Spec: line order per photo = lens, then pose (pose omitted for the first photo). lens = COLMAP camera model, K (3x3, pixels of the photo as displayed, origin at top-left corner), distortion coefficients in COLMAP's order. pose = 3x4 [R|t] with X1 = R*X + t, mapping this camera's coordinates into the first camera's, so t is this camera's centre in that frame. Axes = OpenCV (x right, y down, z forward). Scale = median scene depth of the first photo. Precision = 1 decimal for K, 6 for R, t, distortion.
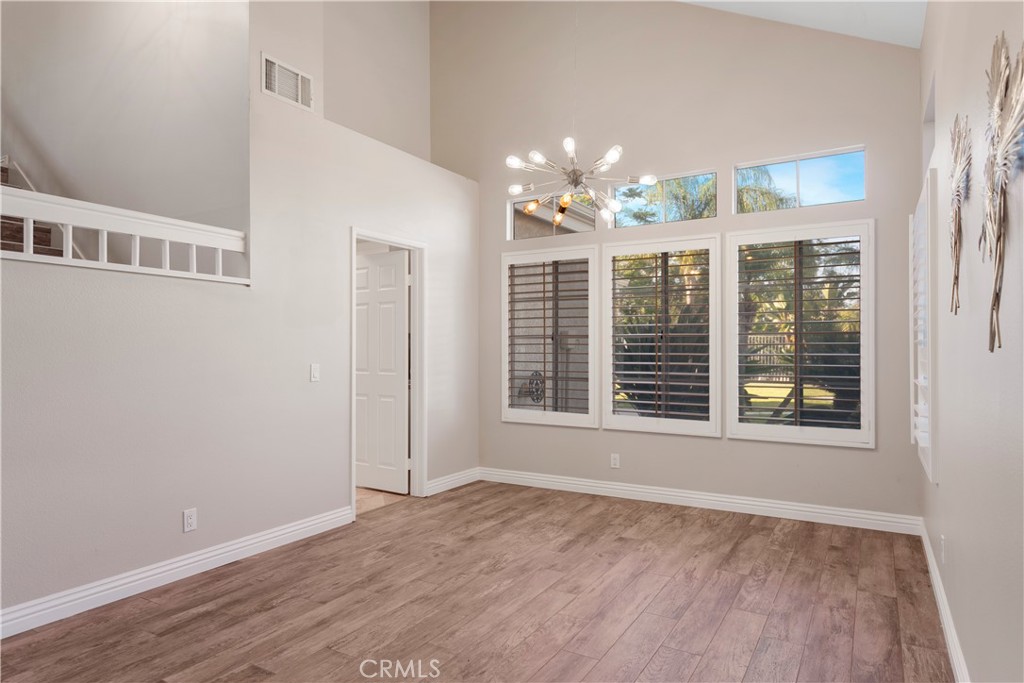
lens RADIAL K [[614.3, 0, 519.0], [0, 614.3, 341.8], [0, 0, 1]] dist [-0.000330, 0.001676]
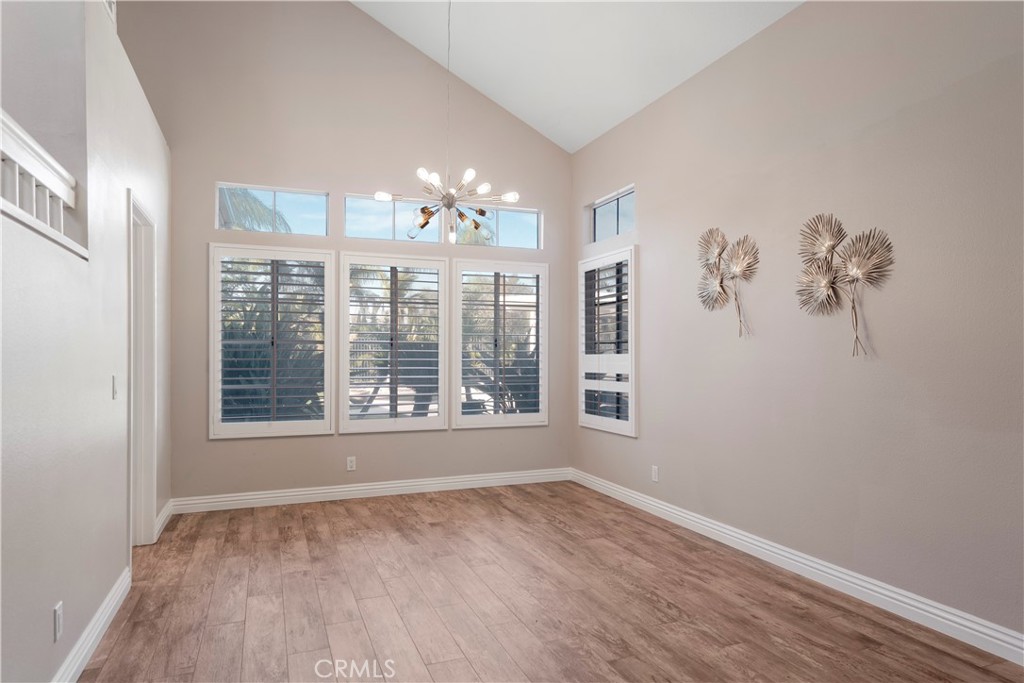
lens RADIAL K [[614.3, 0, 519.6], [0, 614.3, 349.9], [0, 0, 1]] dist [-0.000330, 0.001676]
pose [[0.614040, 0.006344, 0.789250, -0.610298], [-0.008654, 0.999962, -0.001305, 0.003143], [-0.789228, -0.006029, 0.614071, 0.185586]]
